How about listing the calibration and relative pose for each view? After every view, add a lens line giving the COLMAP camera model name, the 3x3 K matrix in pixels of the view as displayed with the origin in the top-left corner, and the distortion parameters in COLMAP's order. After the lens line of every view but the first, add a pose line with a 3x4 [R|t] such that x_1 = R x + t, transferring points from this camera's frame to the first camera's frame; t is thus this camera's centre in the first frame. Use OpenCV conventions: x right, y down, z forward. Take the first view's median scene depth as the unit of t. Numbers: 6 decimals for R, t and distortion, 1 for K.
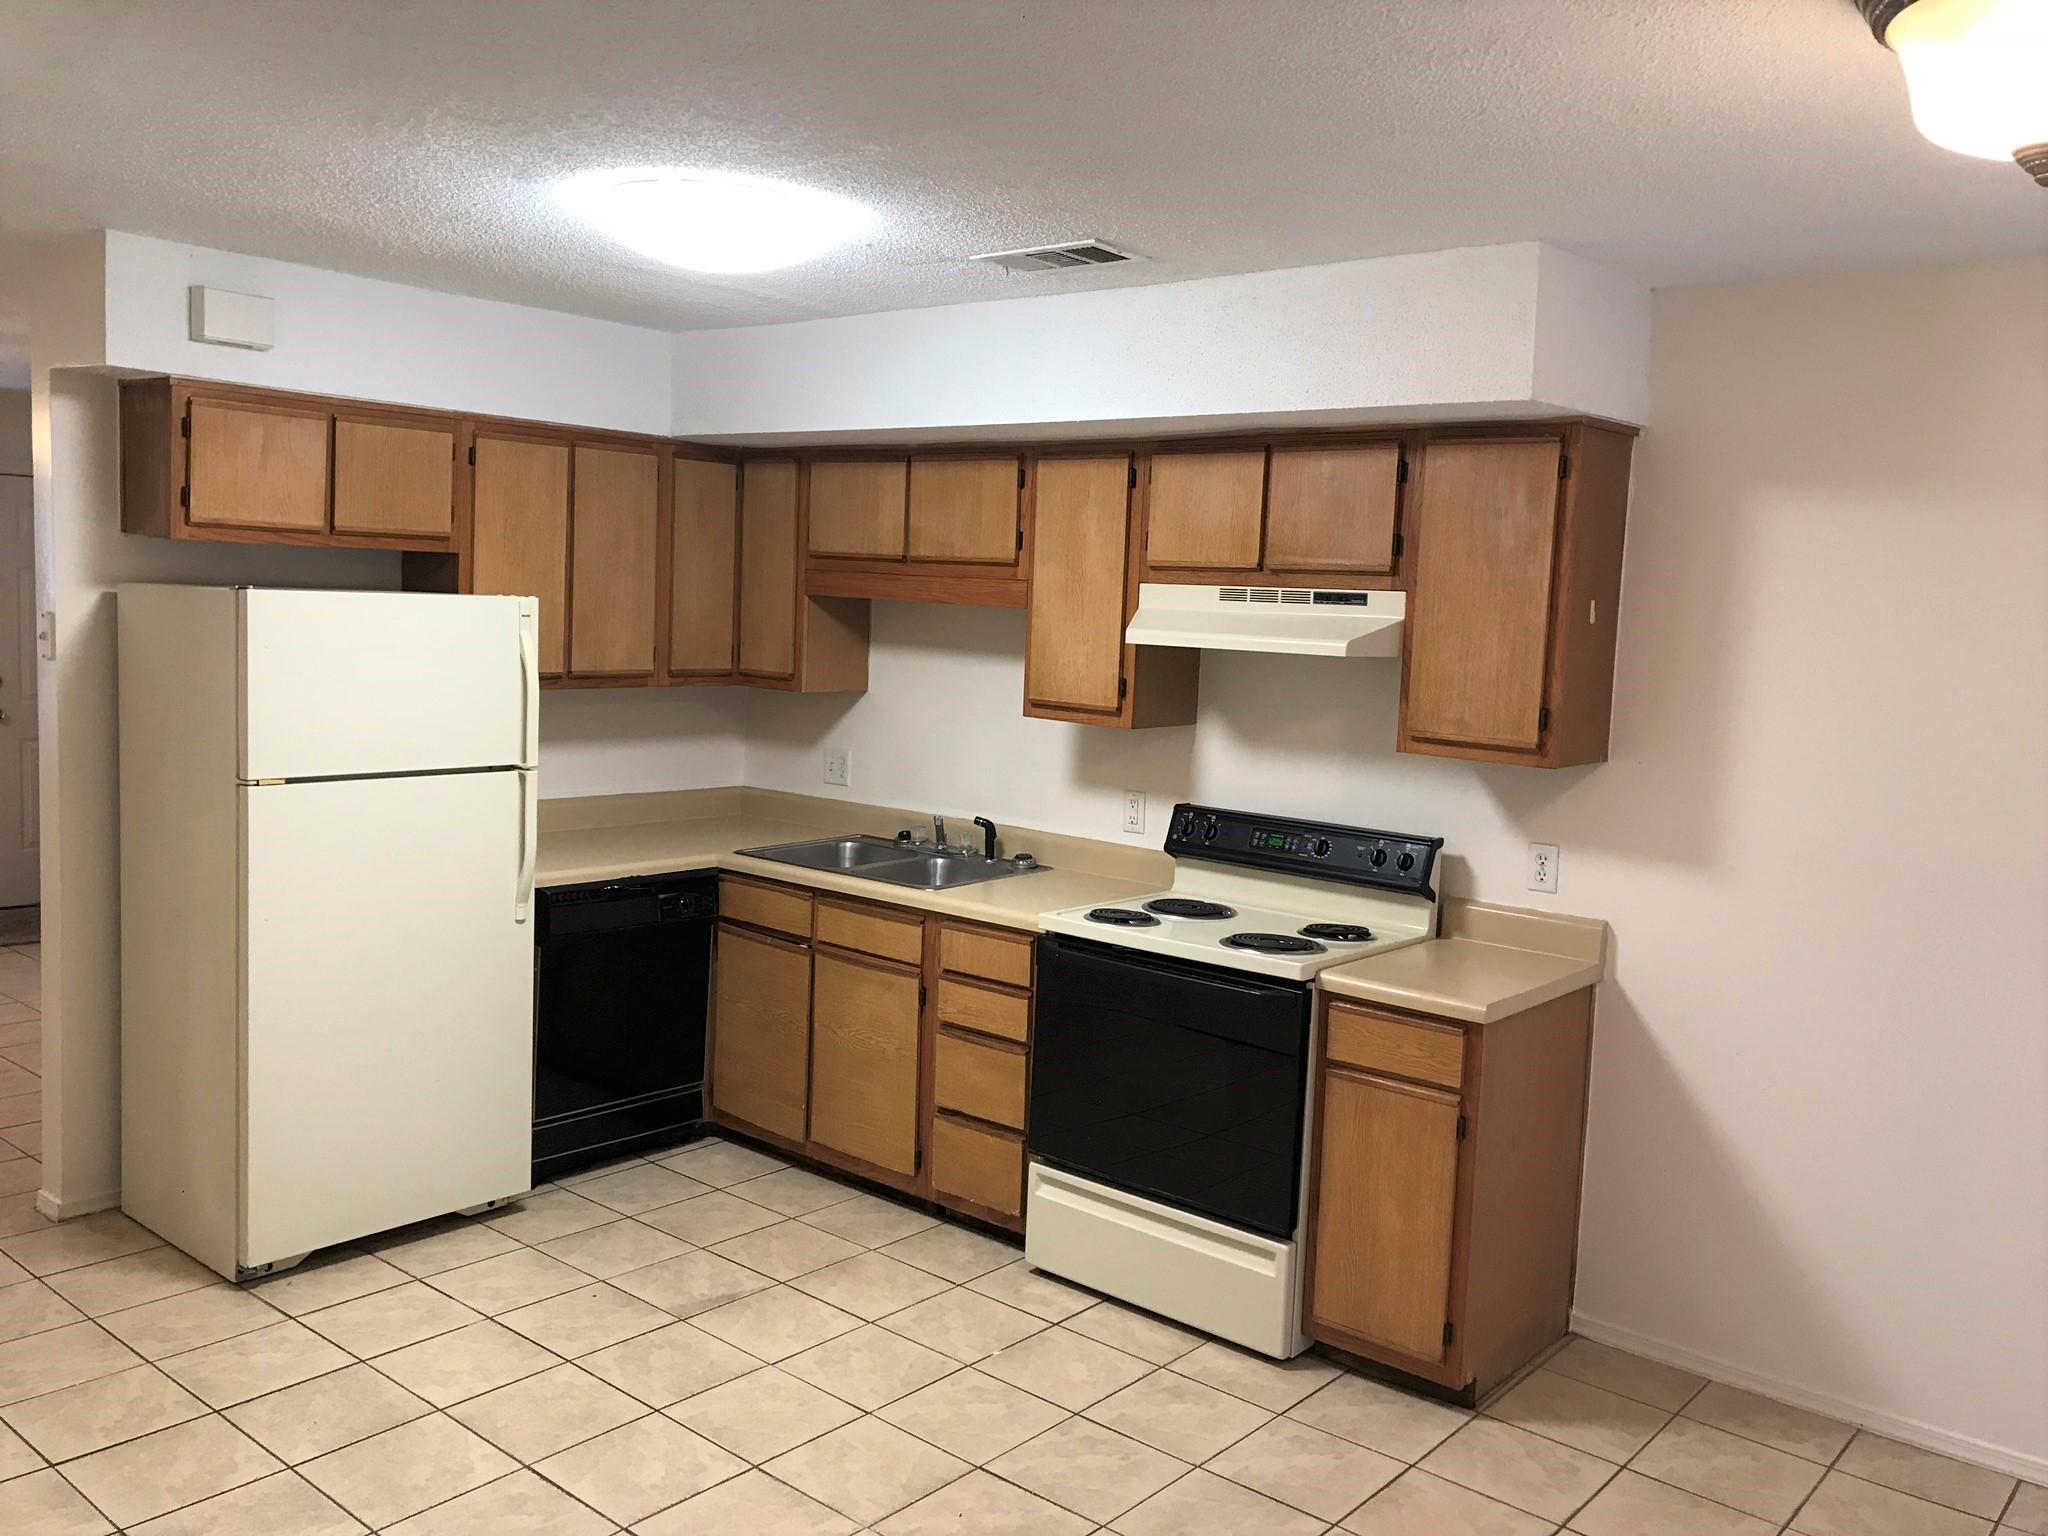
lens RADIAL K [[1666.2, 0, 1015.0], [0, 1666.2, 757.0], [0, 0, 1]] dist [0.035276, -0.060449]
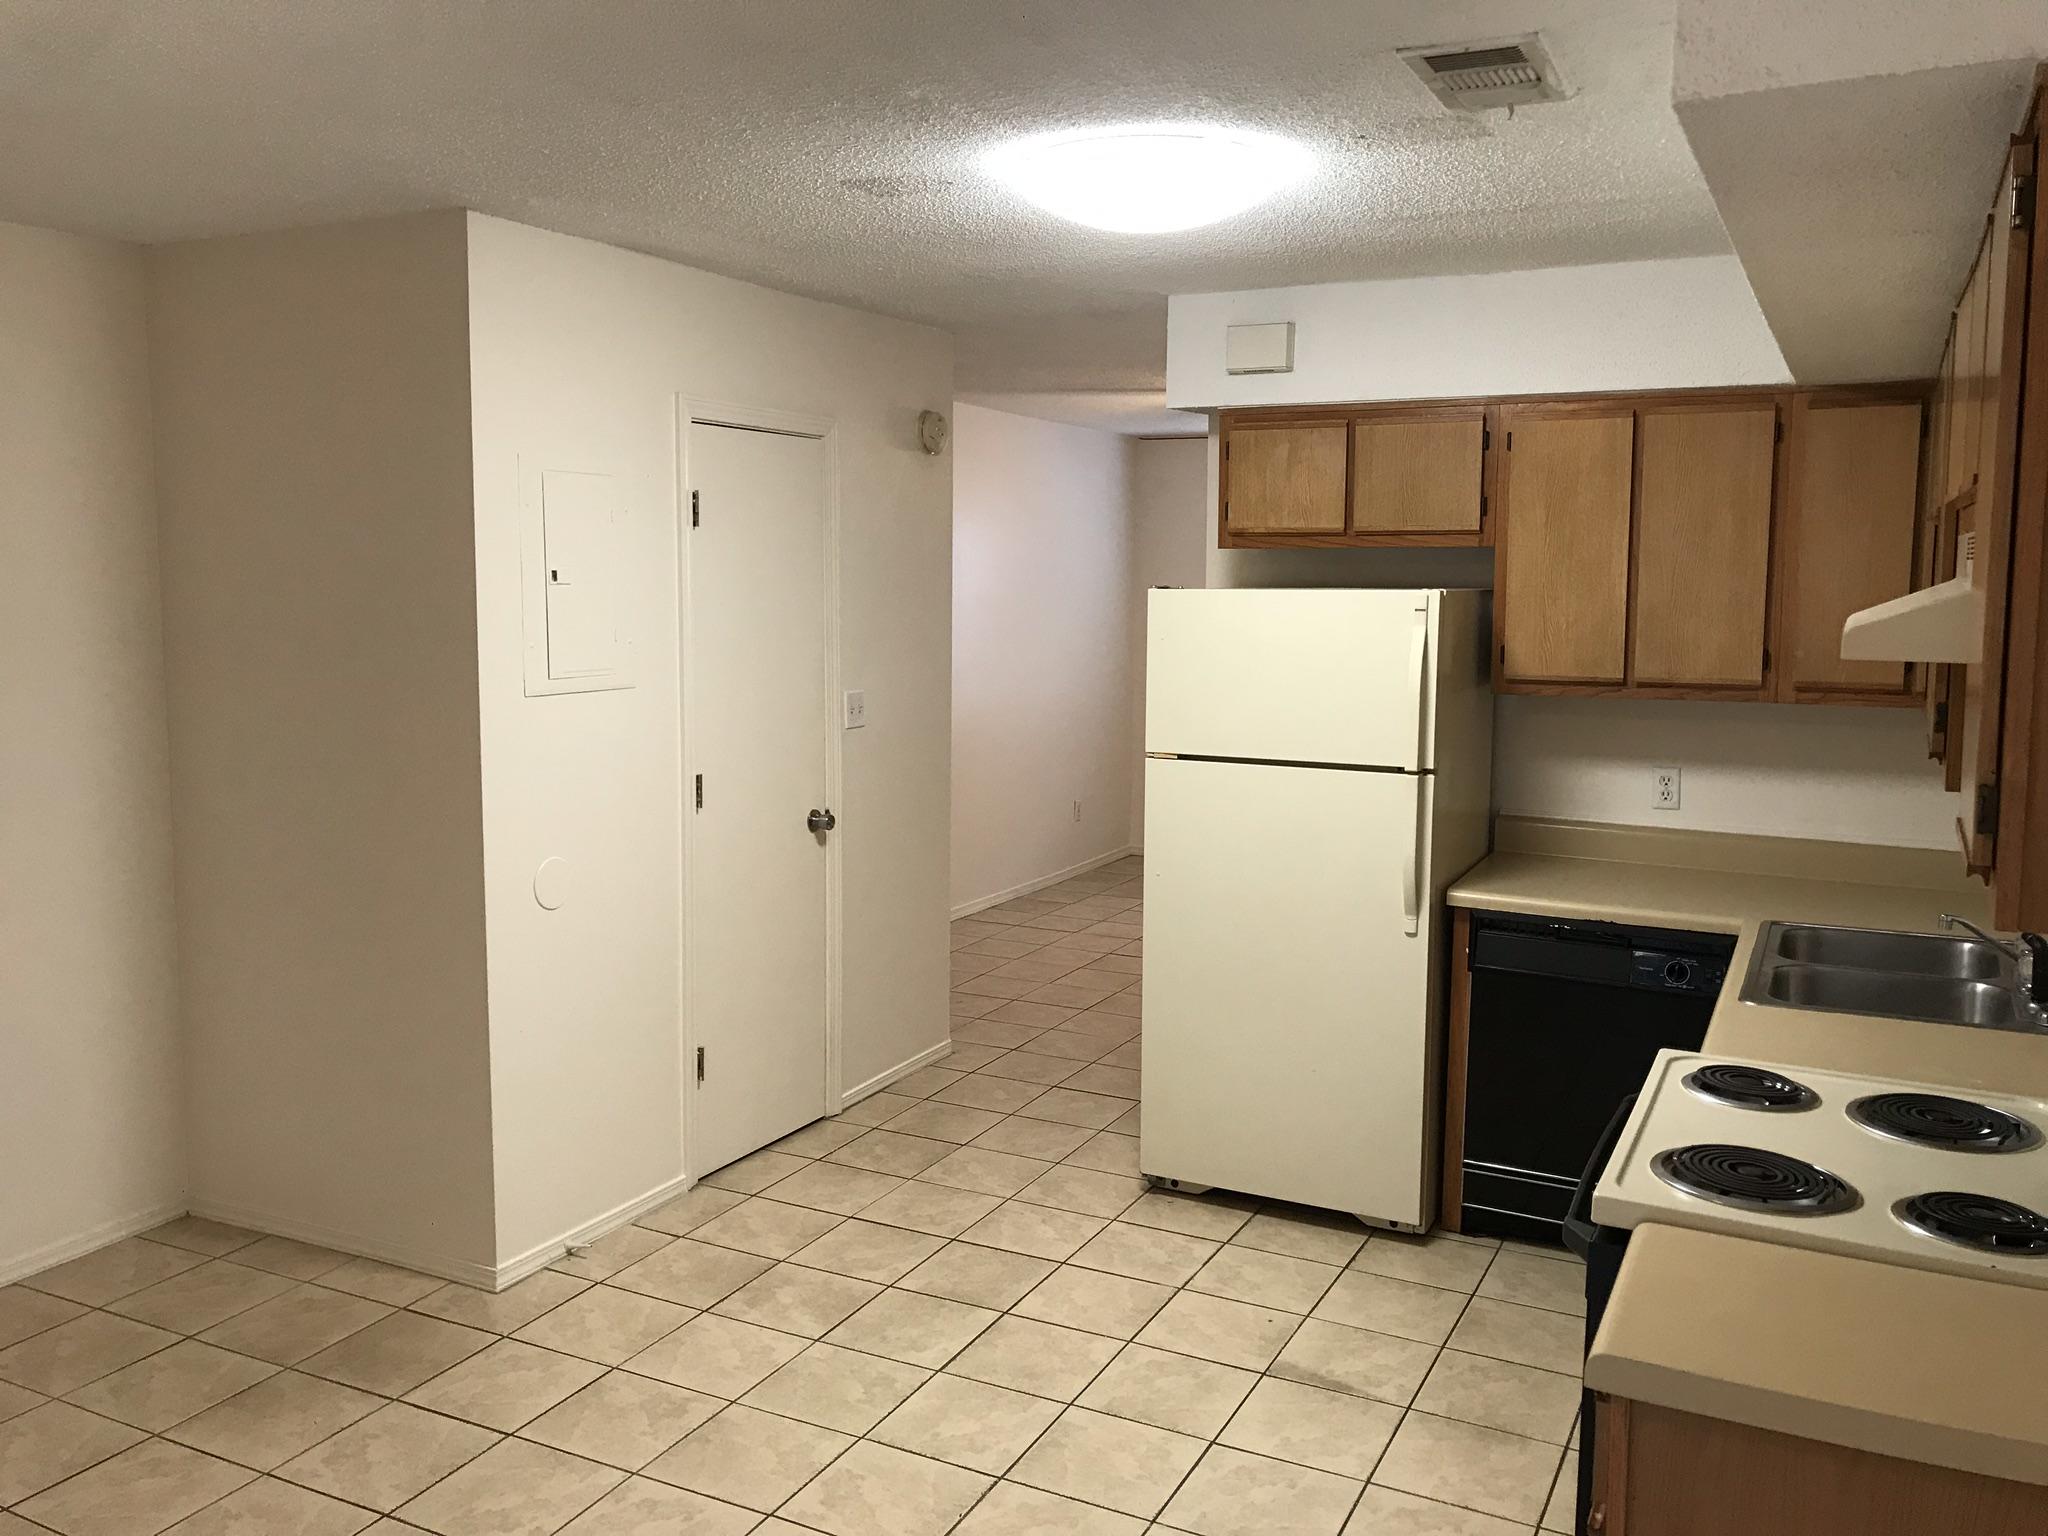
lens RADIAL K [[1666.2, 0, 1028.1], [0, 1666.2, 759.6], [0, 0, 1]] dist [0.035276, -0.060449]
pose [[0.240888, 0.070158, -0.968014, 0.624466], [-0.090044, 0.994698, 0.049685, -0.030329], [0.966367, 0.075195, 0.245928, 0.620133]]
